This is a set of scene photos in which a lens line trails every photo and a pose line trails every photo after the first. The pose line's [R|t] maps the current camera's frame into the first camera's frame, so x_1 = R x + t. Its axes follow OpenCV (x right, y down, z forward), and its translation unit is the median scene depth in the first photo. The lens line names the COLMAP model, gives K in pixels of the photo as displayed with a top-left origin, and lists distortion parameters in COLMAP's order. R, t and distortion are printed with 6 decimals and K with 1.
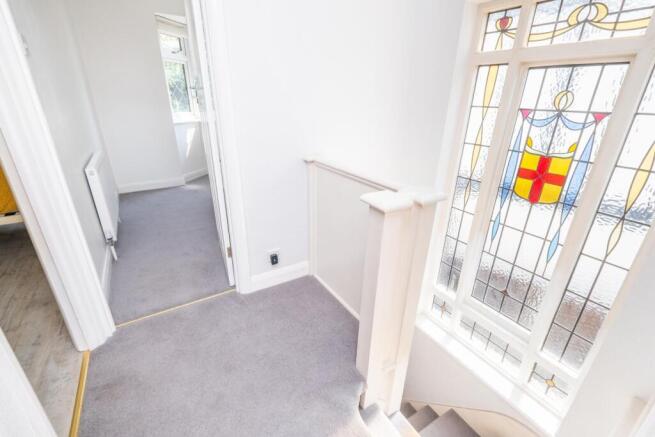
lens RADIAL K [[292.1, 0, 328.3], [0, 292.1, 217.7], [0, 0, 1]] dist [-0.002446, -0.002786]
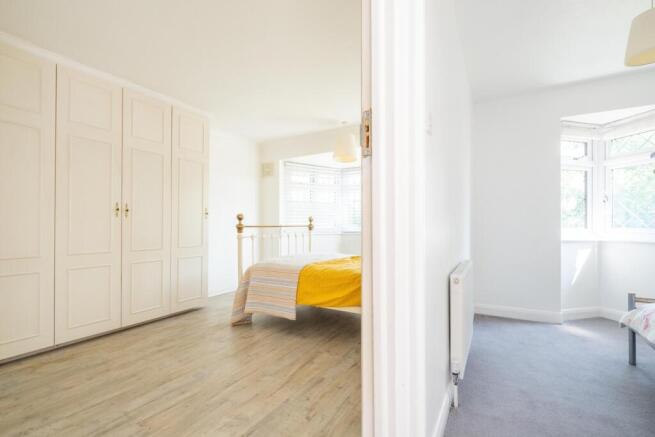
lens RADIAL K [[292.1, 0, 330.4], [0, 292.1, 224.4], [0, 0, 1]] dist [-0.002446, -0.002786]
pose [[0.464516, -0.021312, -0.885308, -0.144418], [-0.328305, 0.924328, -0.194511, -0.015574], [0.822460, 0.381004, 0.422368, 0.175452]]
